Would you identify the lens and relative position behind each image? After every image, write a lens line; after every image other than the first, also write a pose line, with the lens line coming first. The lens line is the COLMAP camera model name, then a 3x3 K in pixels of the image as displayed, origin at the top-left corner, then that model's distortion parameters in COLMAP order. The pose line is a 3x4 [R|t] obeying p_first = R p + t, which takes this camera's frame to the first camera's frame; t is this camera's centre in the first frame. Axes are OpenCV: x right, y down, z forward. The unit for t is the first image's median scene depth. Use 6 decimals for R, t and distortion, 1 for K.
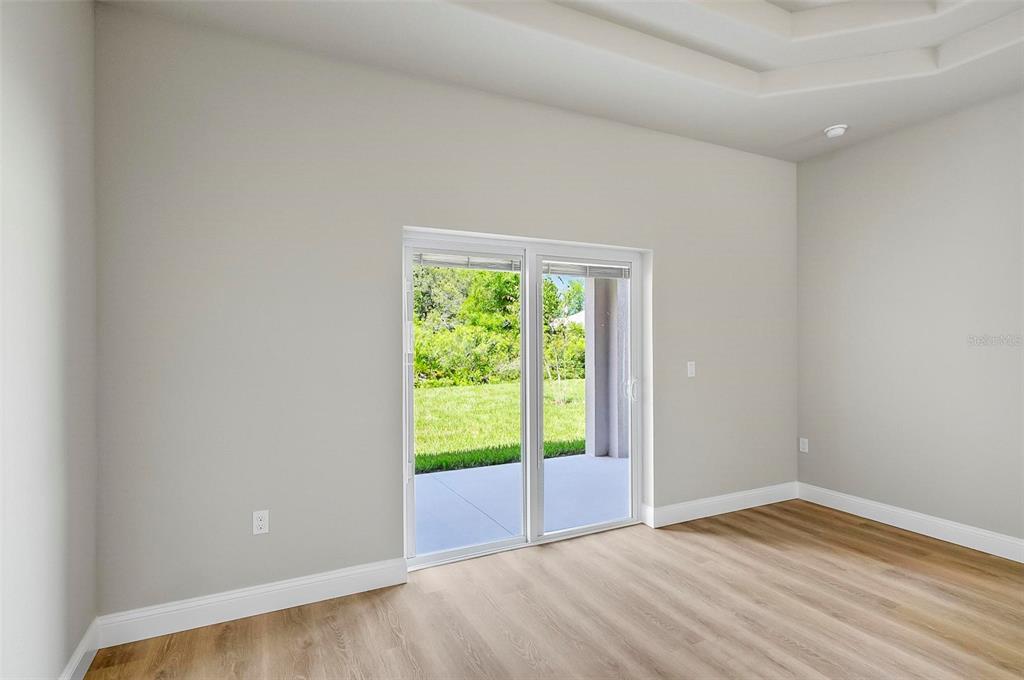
lens RADIAL K [[533.2, 0, 530.8], [0, 533.2, 345.1], [0, 0, 1]] dist [-0.000163, -0.002356]
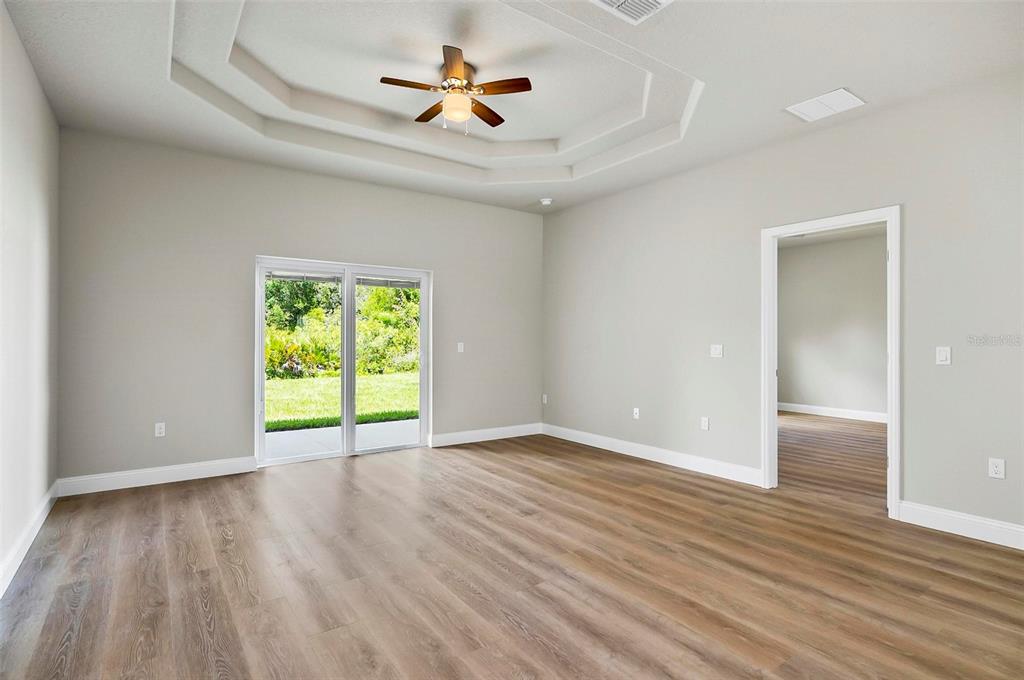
lens RADIAL K [[511.7, 0, 523.0], [0, 511.7, 344.1], [0, 0, 1]] dist [-0.010074, 0.001329]
pose [[0.987860, 0.008406, 0.155116, 0.222308], [-0.009041, 0.999953, 0.003388, 0.025758], [-0.155081, -0.004749, 0.987890, -0.457010]]
